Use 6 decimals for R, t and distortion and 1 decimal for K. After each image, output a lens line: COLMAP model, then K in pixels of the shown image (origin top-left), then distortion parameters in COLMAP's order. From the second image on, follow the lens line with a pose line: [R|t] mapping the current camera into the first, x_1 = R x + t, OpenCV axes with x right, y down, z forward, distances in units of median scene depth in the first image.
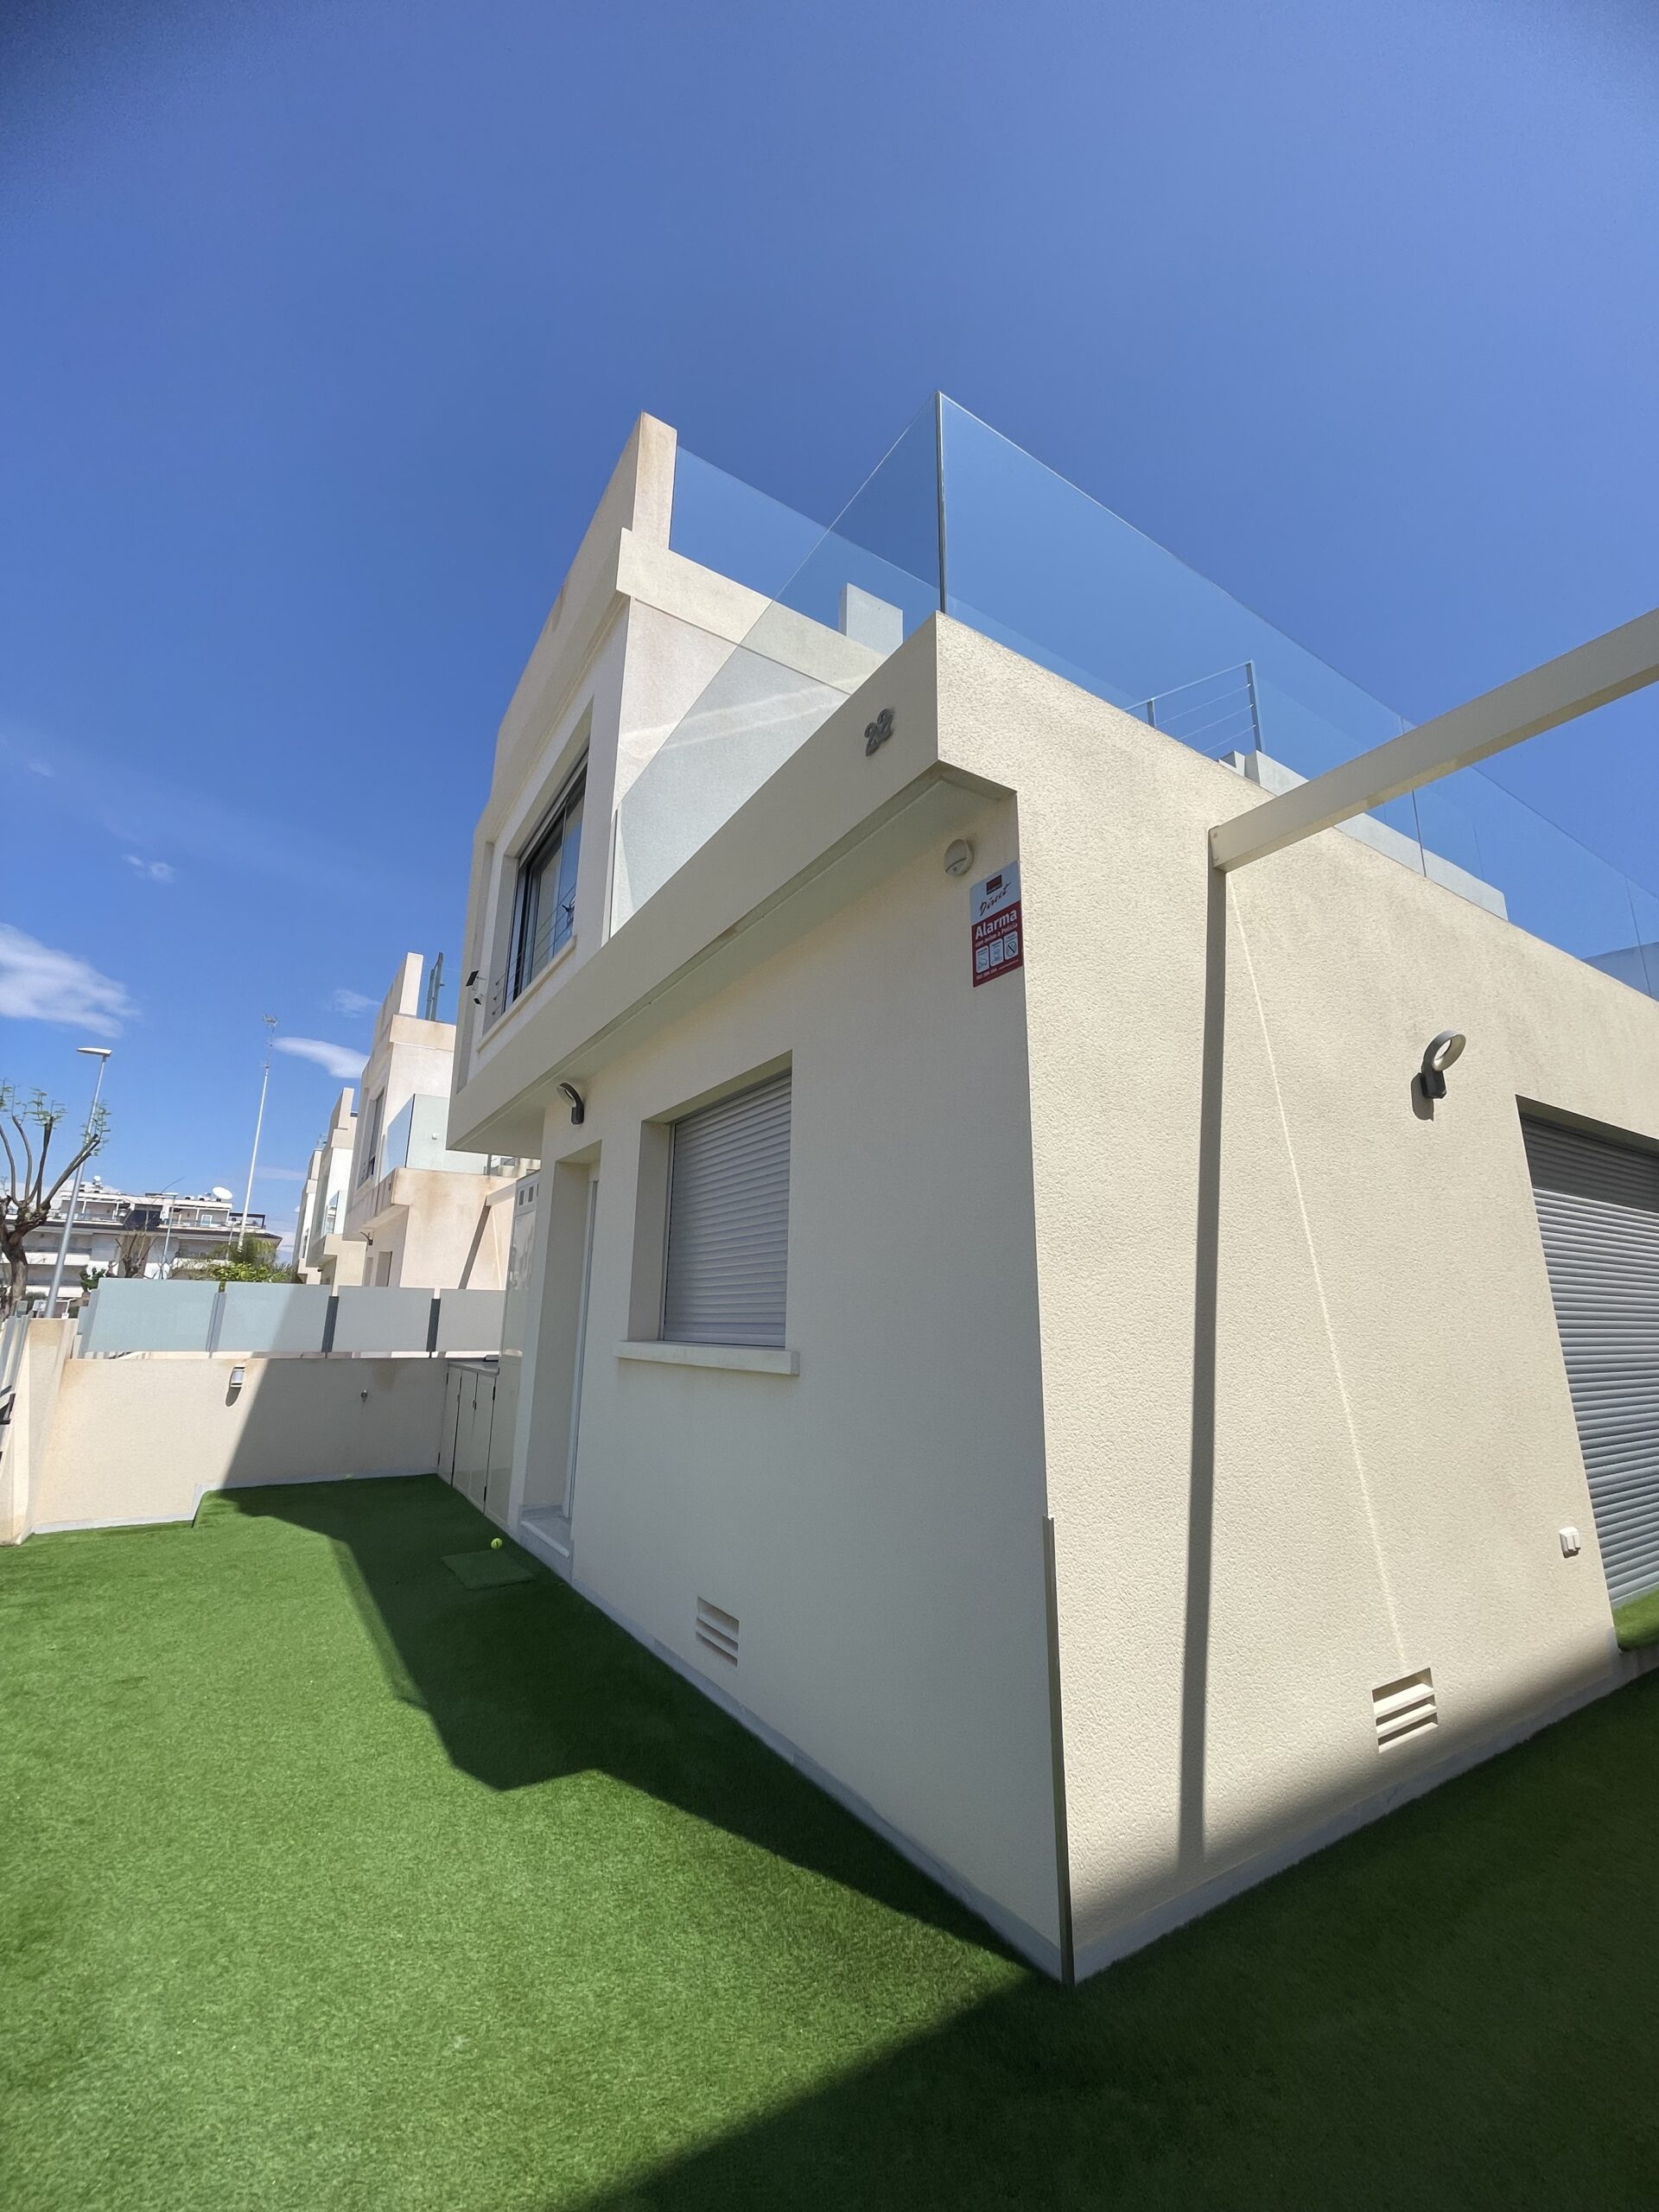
lens RADIAL K [[894.4, 0, 829.5], [0, 894.4, 1103.3], [0, 0, 1]] dist [-0.001504, 0.000958]
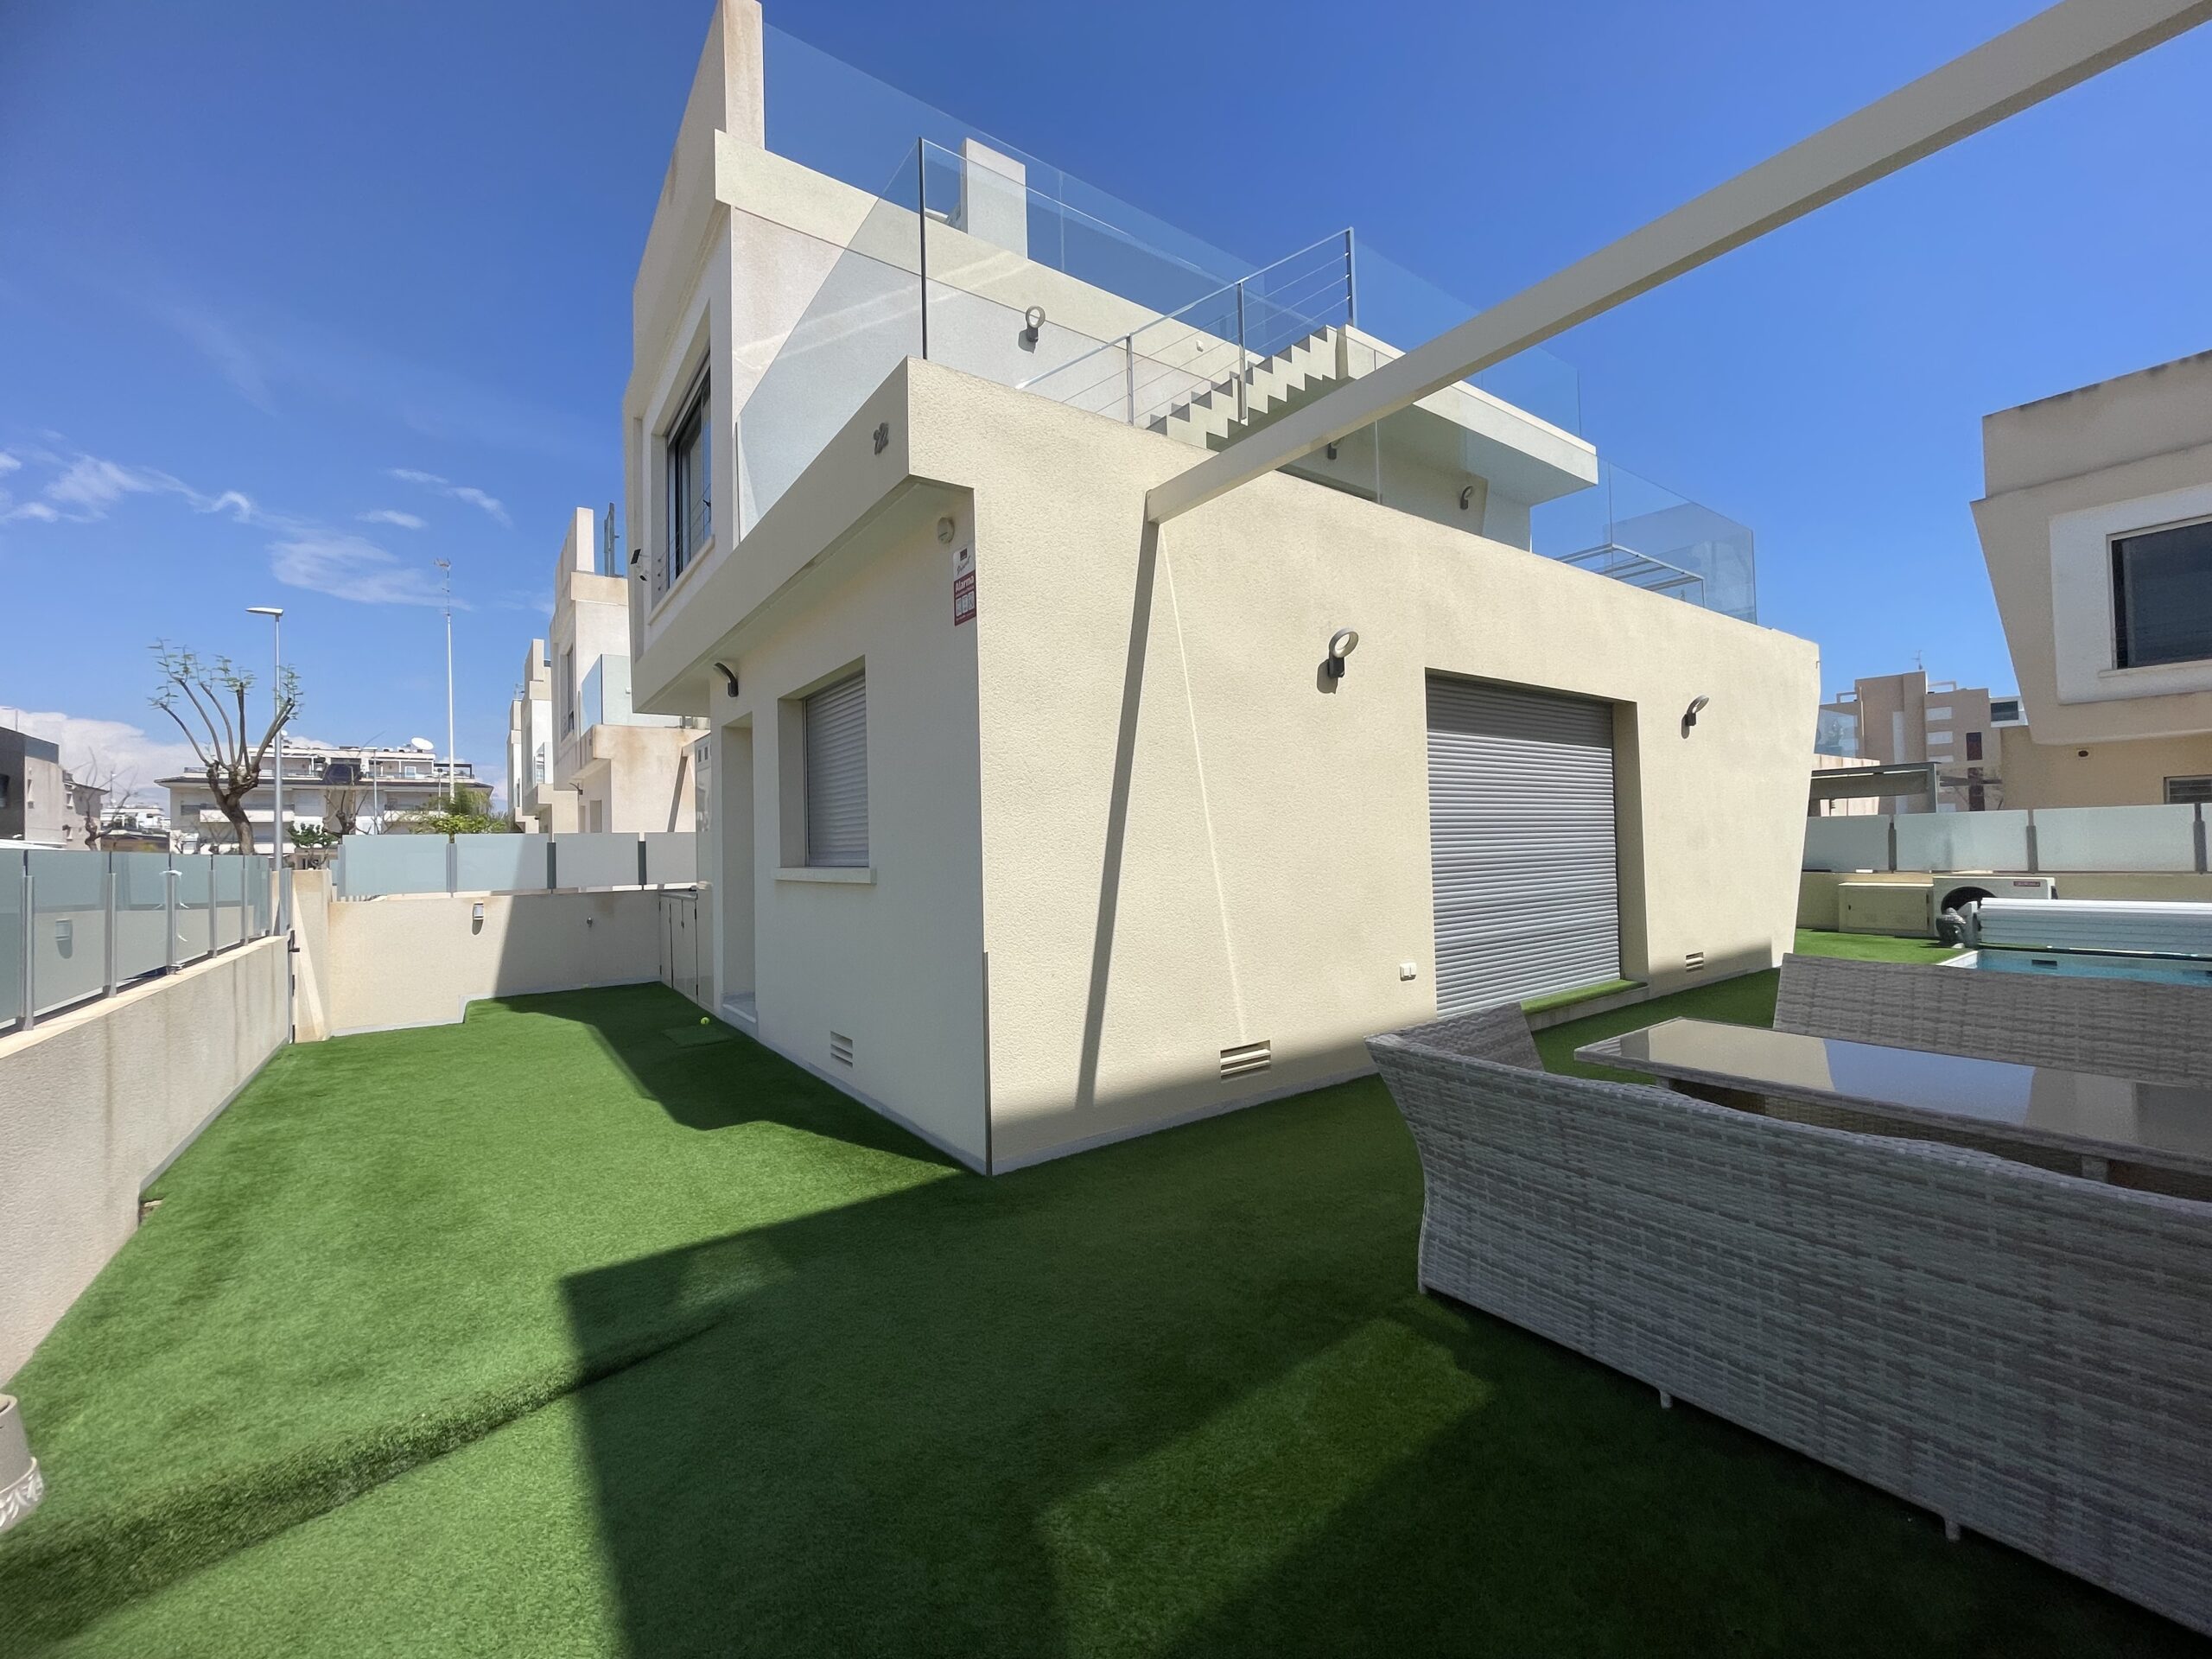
lens RADIAL K [[894.4, 0, 1102.3], [0, 894.4, 828.3], [0, 0, 1]] dist [-0.001504, 0.000958]
pose [[0.998082, -0.034590, 0.051337, 0.164275], [0.022677, 0.975973, 0.216707, -0.061179], [-0.057599, -0.215127, 0.974886, -0.275590]]
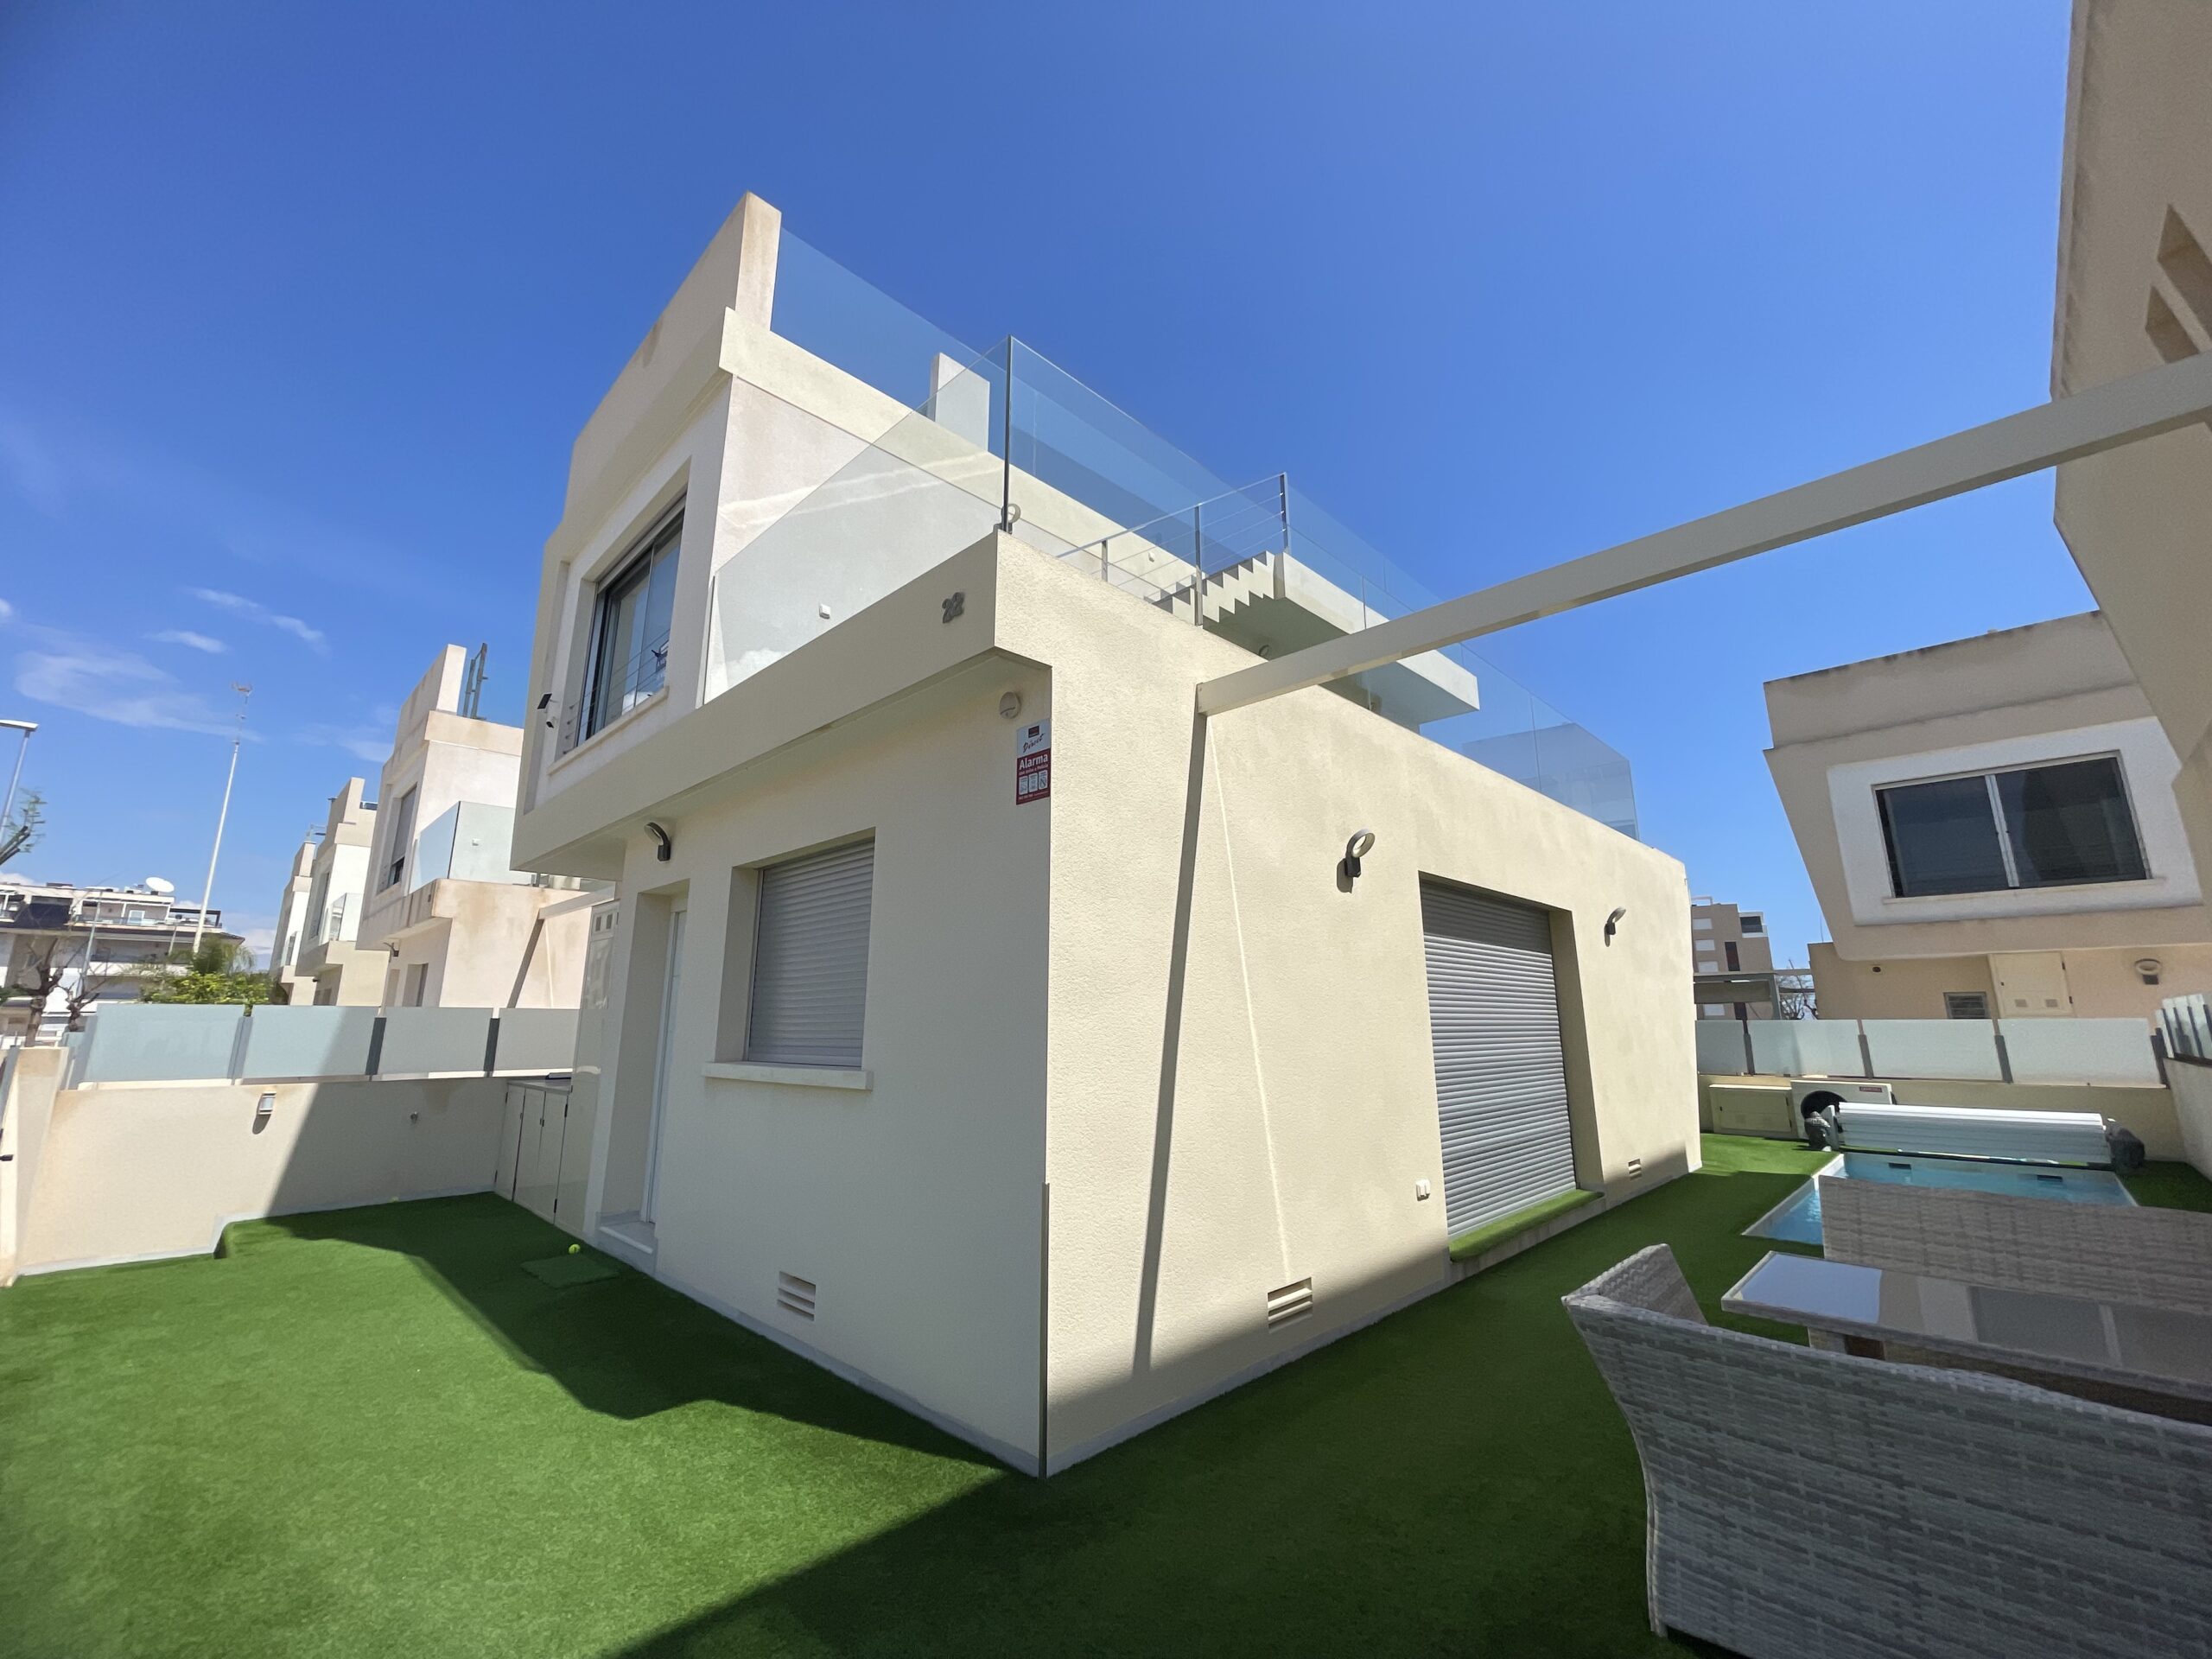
lens RADIAL K [[894.4, 0, 1102.3], [0, 894.4, 828.3], [0, 0, 1]] dist [-0.001504, 0.000958]
pose [[0.975618, 0.035221, 0.216630, -0.002529], [-0.040293, 0.999007, 0.019039, -0.064973], [-0.215744, -0.027303, 0.976068, -0.187539]]
